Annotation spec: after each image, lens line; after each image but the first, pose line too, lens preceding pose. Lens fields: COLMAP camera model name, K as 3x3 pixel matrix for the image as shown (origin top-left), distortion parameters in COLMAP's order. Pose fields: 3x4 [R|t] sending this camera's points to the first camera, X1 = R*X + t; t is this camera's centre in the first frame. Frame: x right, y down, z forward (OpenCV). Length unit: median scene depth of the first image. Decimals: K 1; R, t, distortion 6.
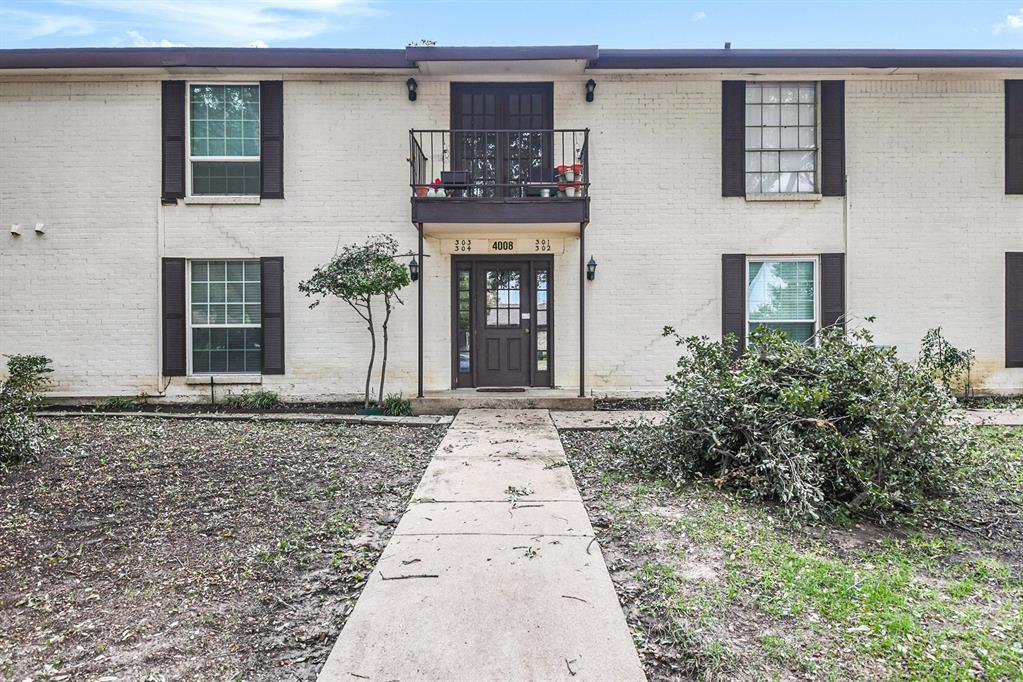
lens RADIAL K [[510.8, 0, 515.0], [0, 510.8, 341.4], [0, 0, 1]] dist [0.004430, 0.000552]
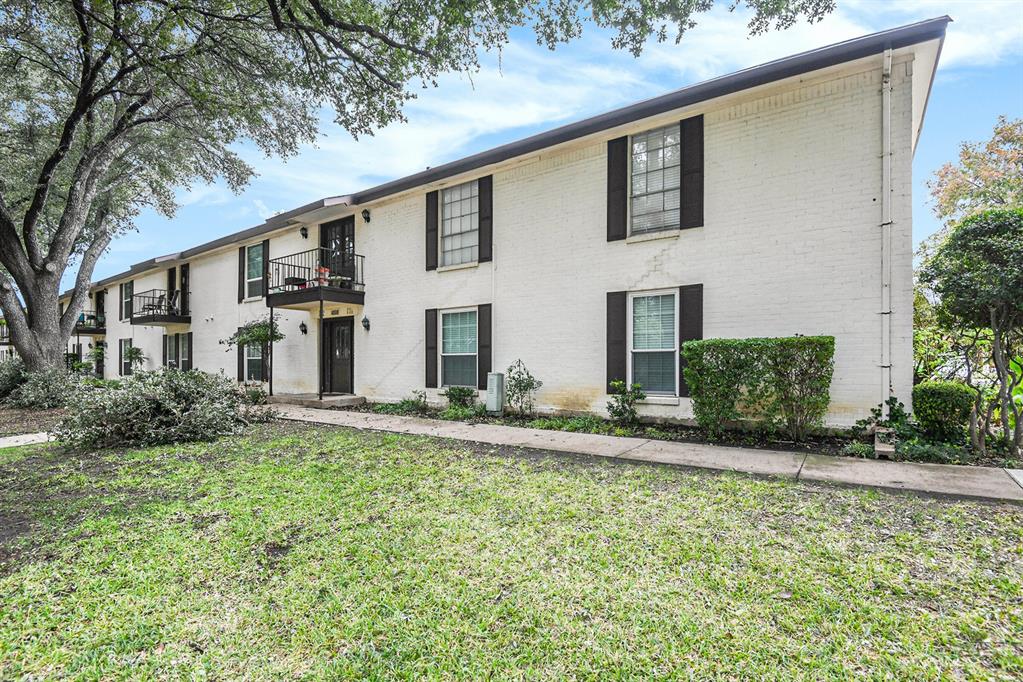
lens RADIAL K [[483.6, 0, 527.1], [0, 483.6, 366.2], [0, 0, 1]] dist [0.001056, -0.007700]
pose [[0.815105, 0.009539, -0.579234, 1.449418], [-0.009365, 0.999951, 0.003289, -0.013549], [0.579237, 0.002744, 0.815154, 0.025106]]
